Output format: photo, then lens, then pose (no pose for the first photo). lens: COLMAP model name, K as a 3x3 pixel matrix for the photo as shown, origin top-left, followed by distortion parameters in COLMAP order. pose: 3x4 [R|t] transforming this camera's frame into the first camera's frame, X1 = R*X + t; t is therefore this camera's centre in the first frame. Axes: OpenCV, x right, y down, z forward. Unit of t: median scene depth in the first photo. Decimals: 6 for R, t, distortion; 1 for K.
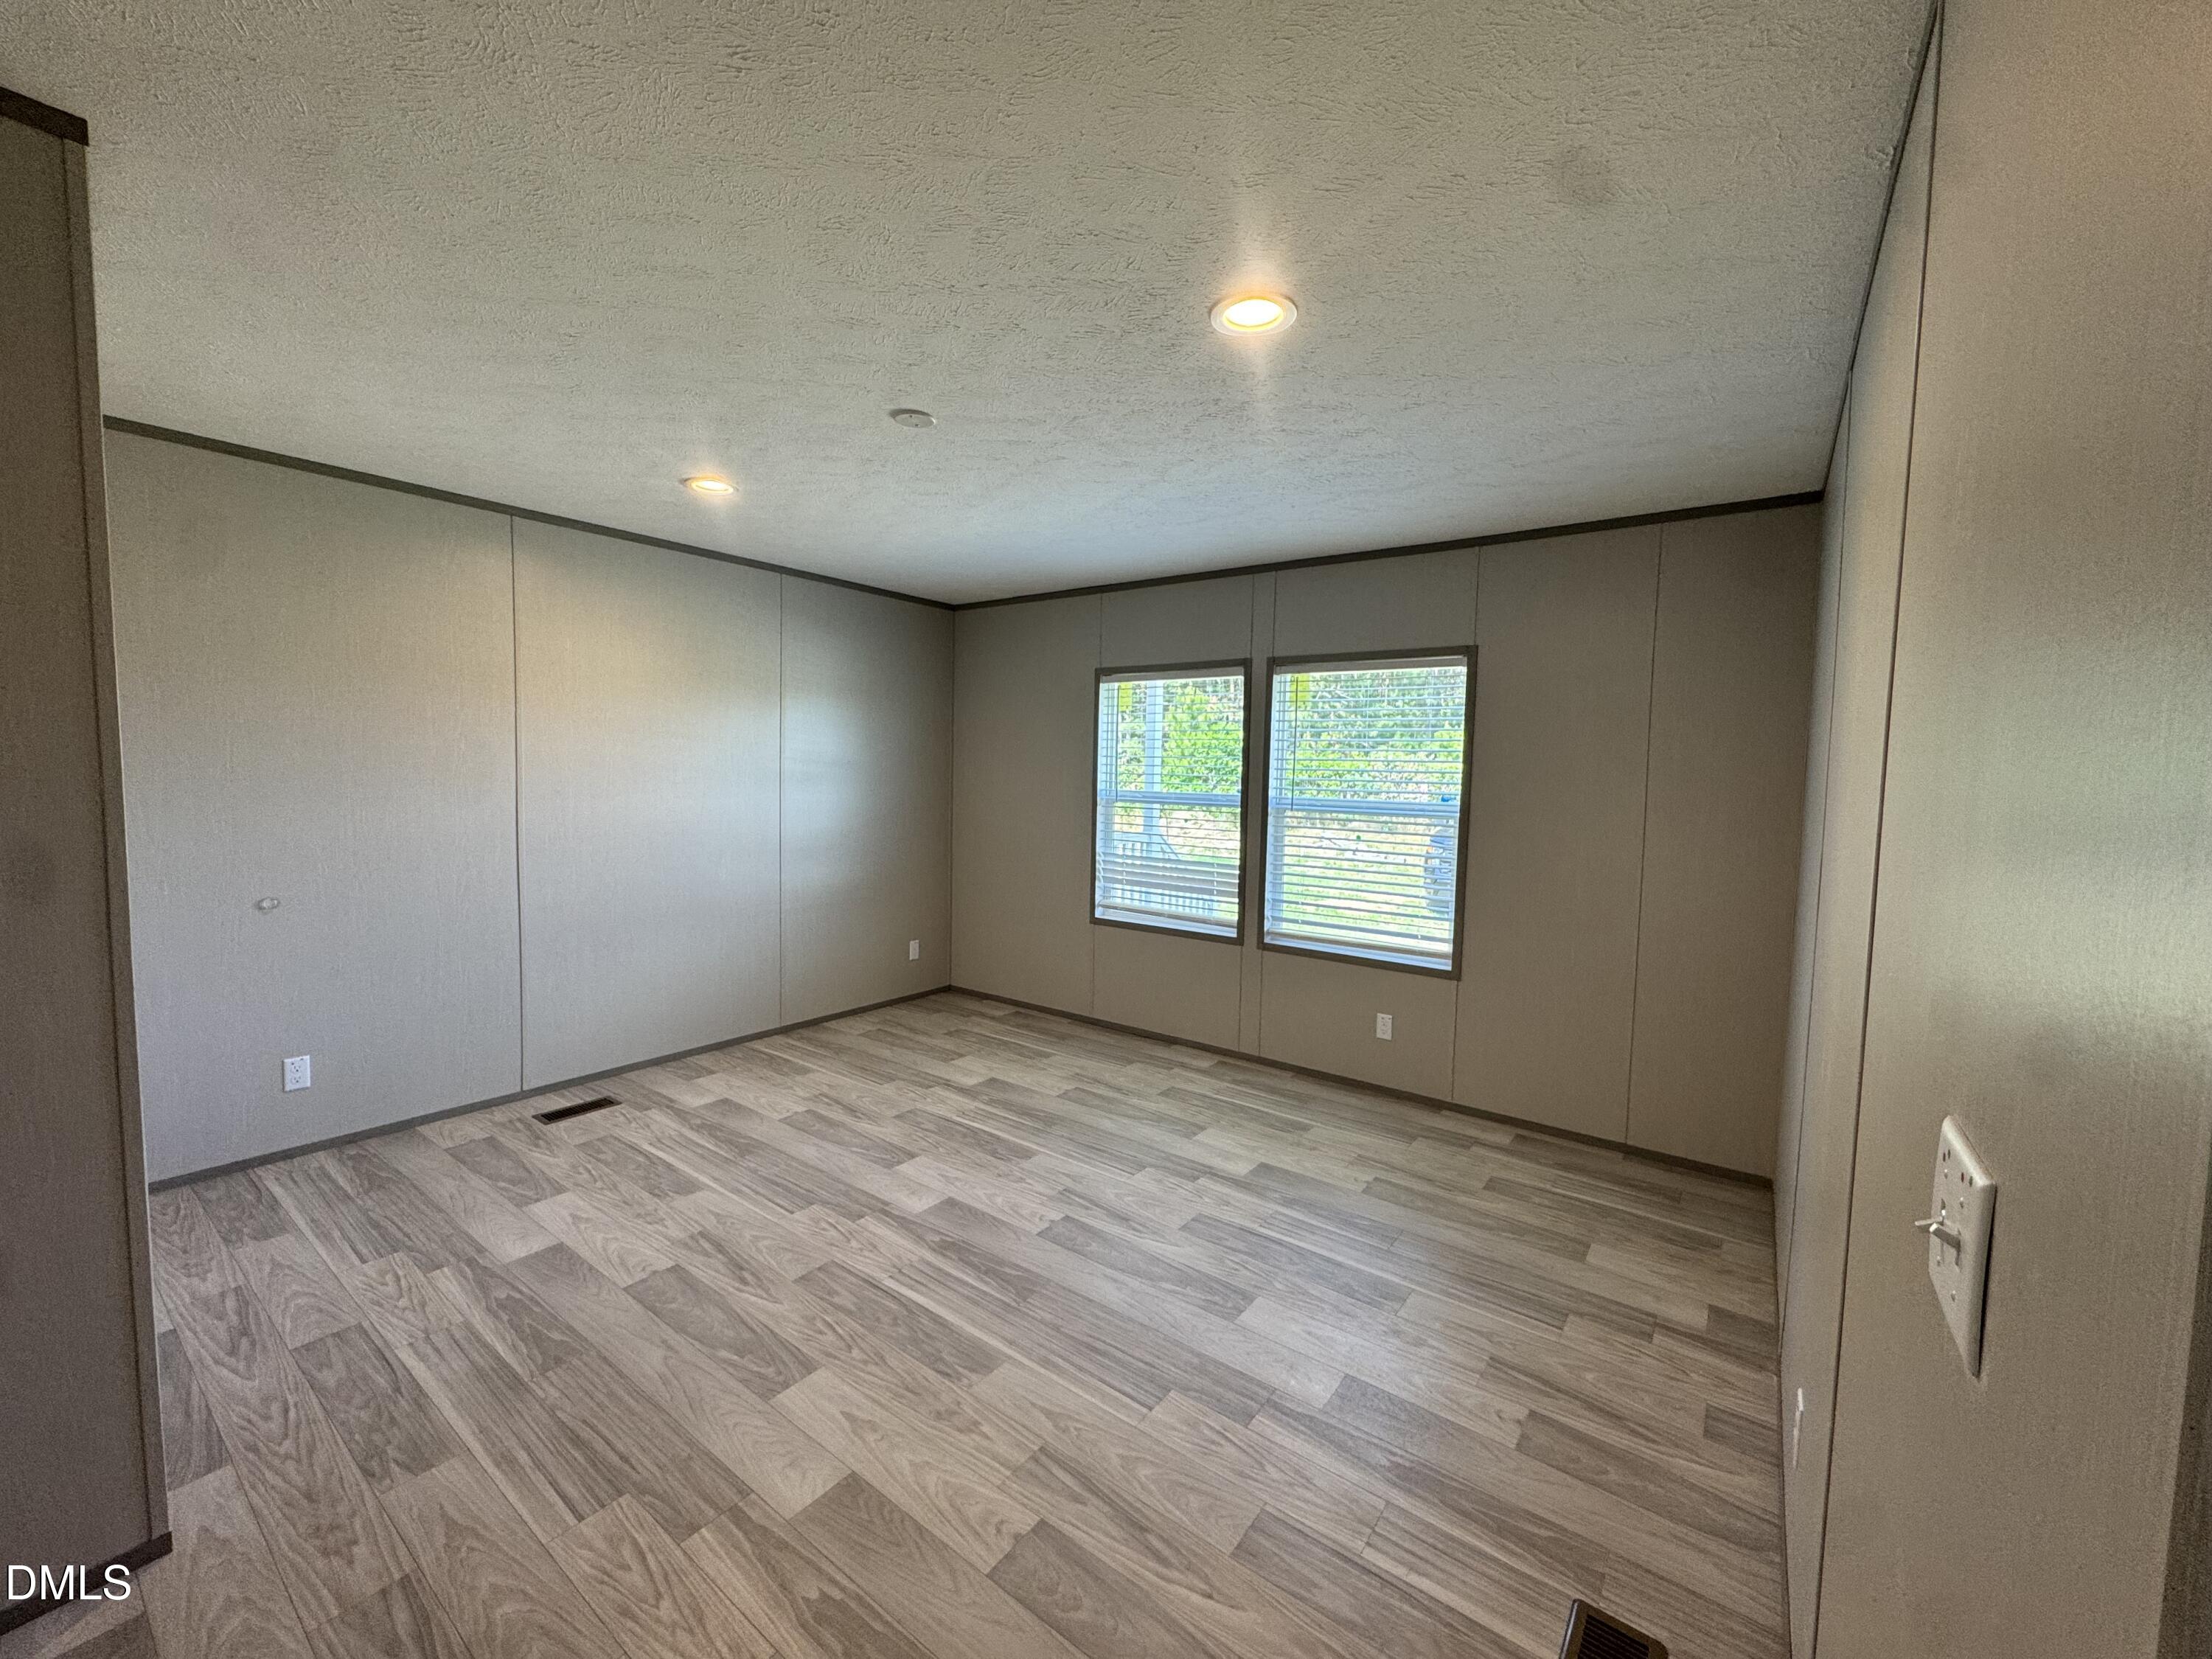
lens RADIAL K [[881.5, 0, 1106.0], [0, 881.5, 829.5], [0, 0, 1]] dist [0.000057, -0.000223]
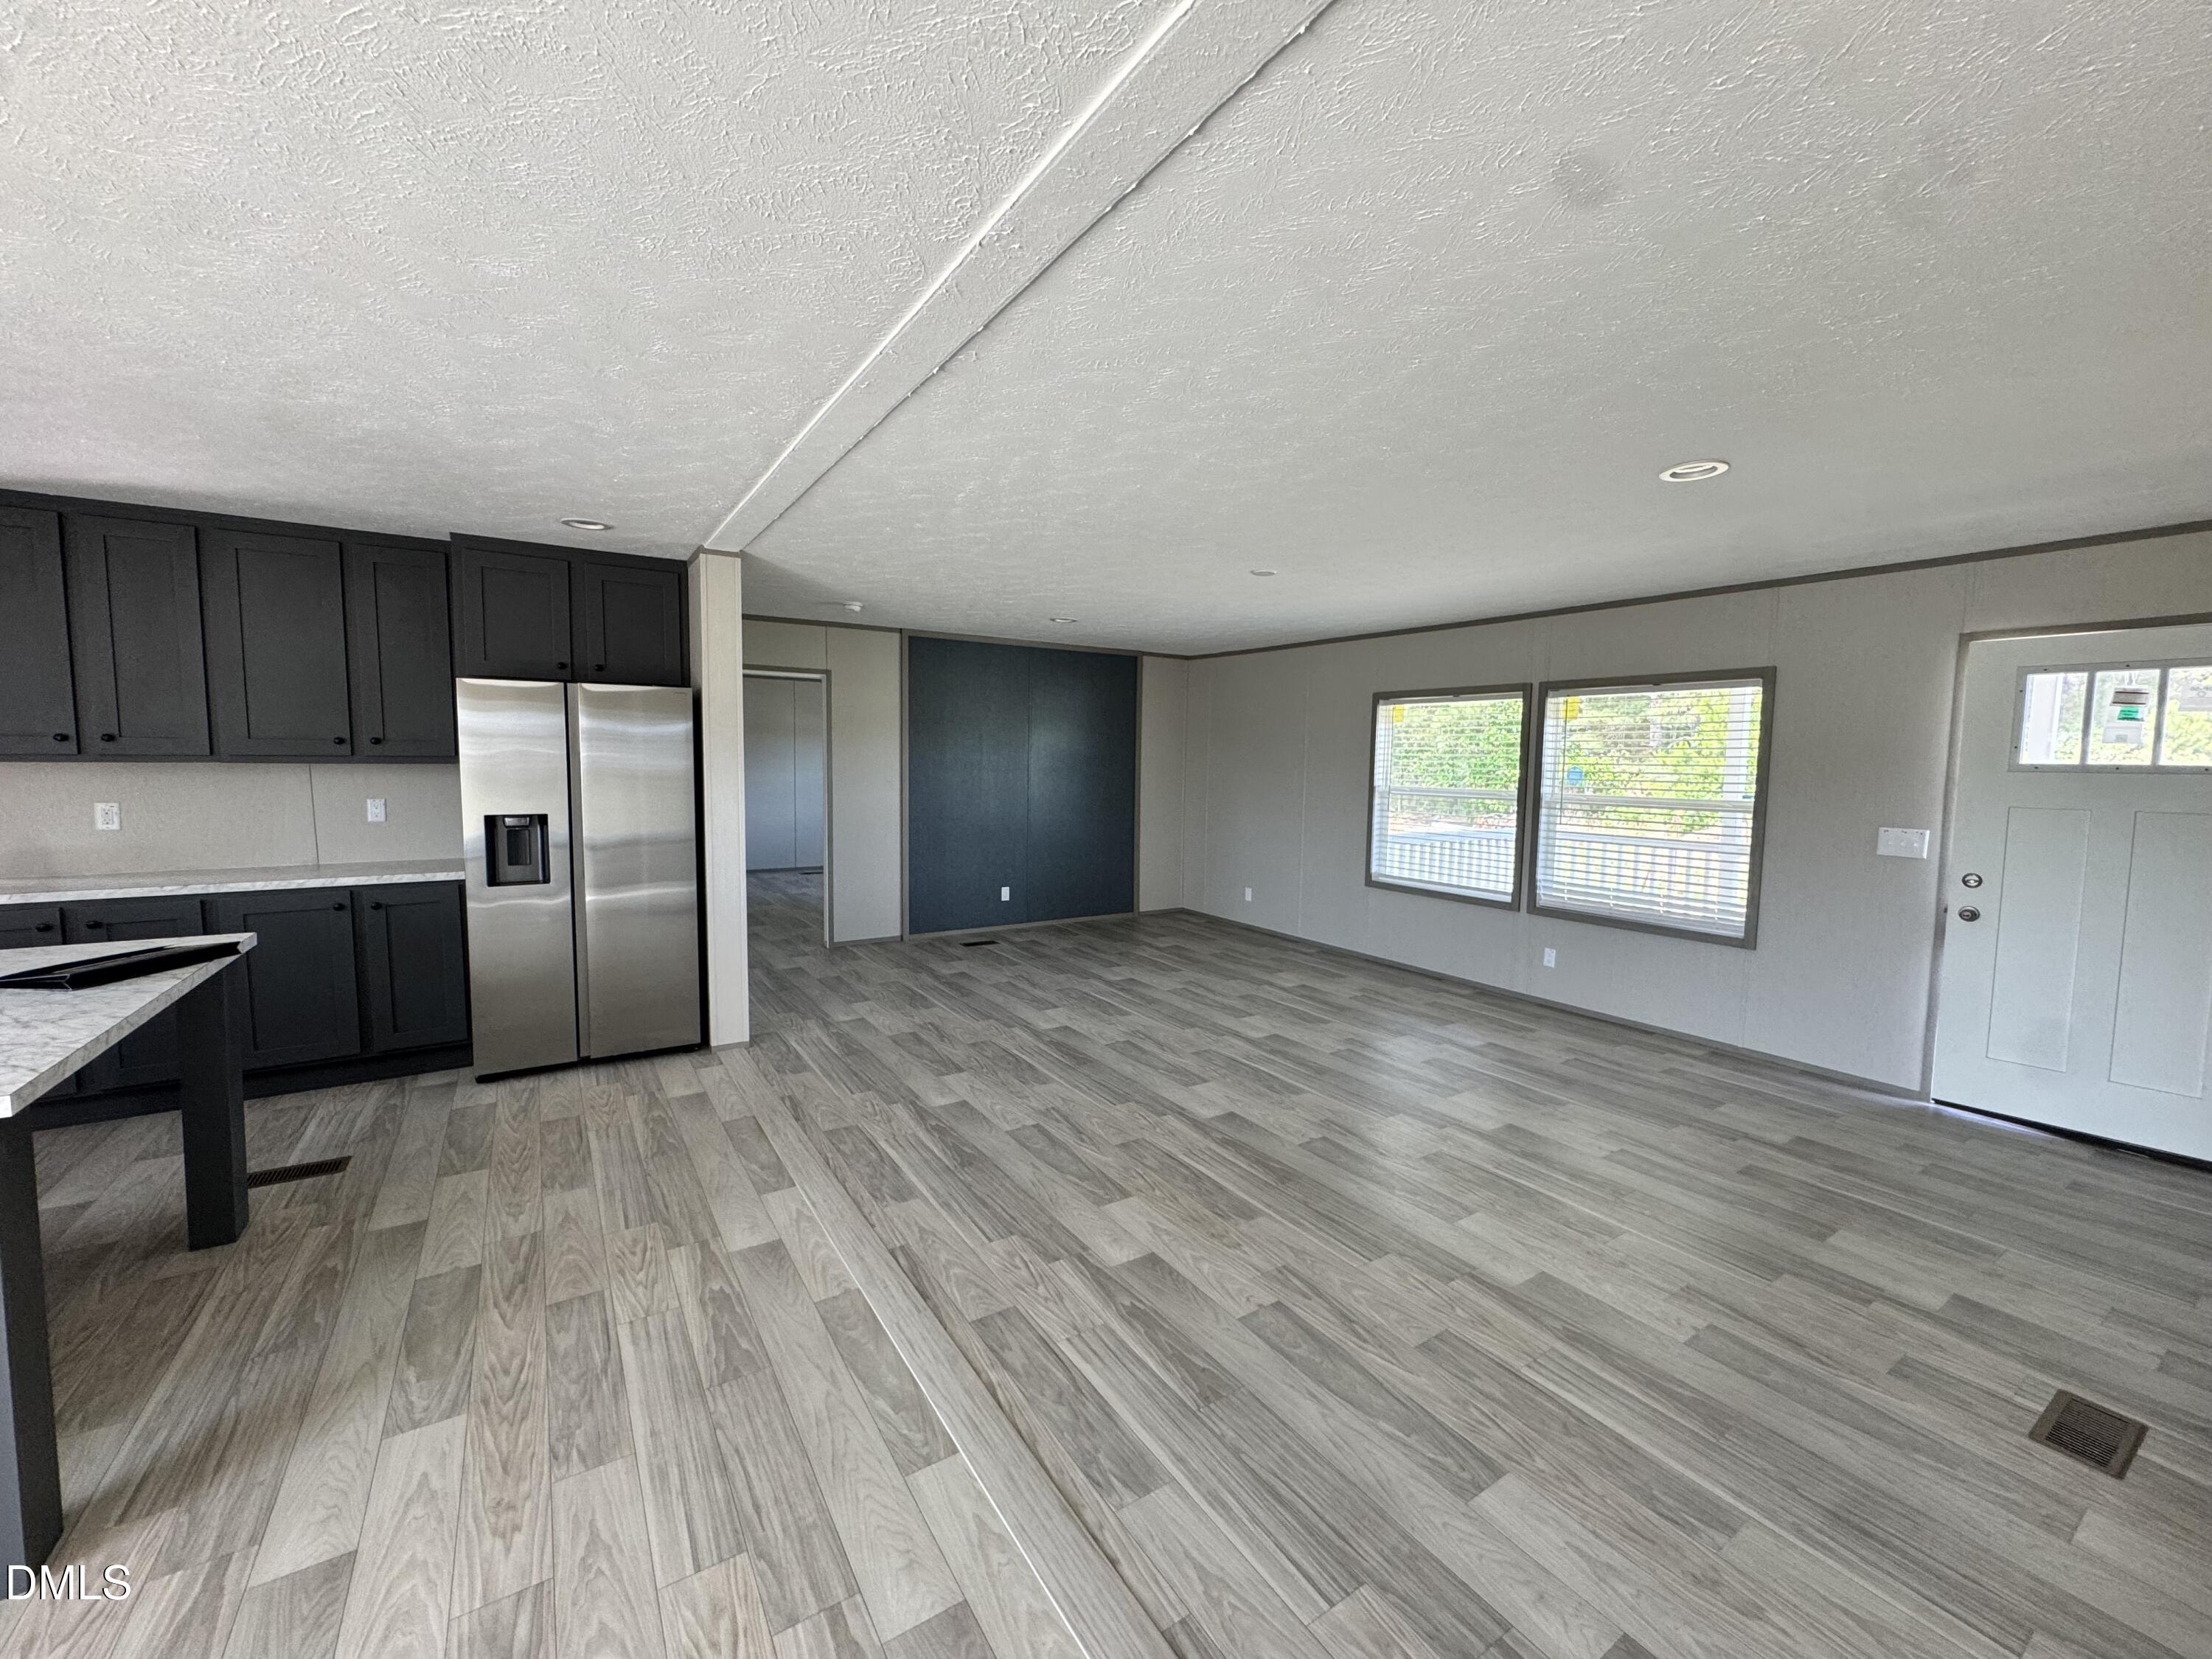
lens RADIAL K [[881.5, 0, 1106.0], [0, 881.5, 829.5], [0, 0, 1]] dist [0.000057, -0.000223]
pose [[0.938907, 0.020543, -0.343558, 0.091702], [-0.019848, 0.999788, 0.005539, 0.010885], [0.343599, 0.001618, 0.939115, -0.289916]]
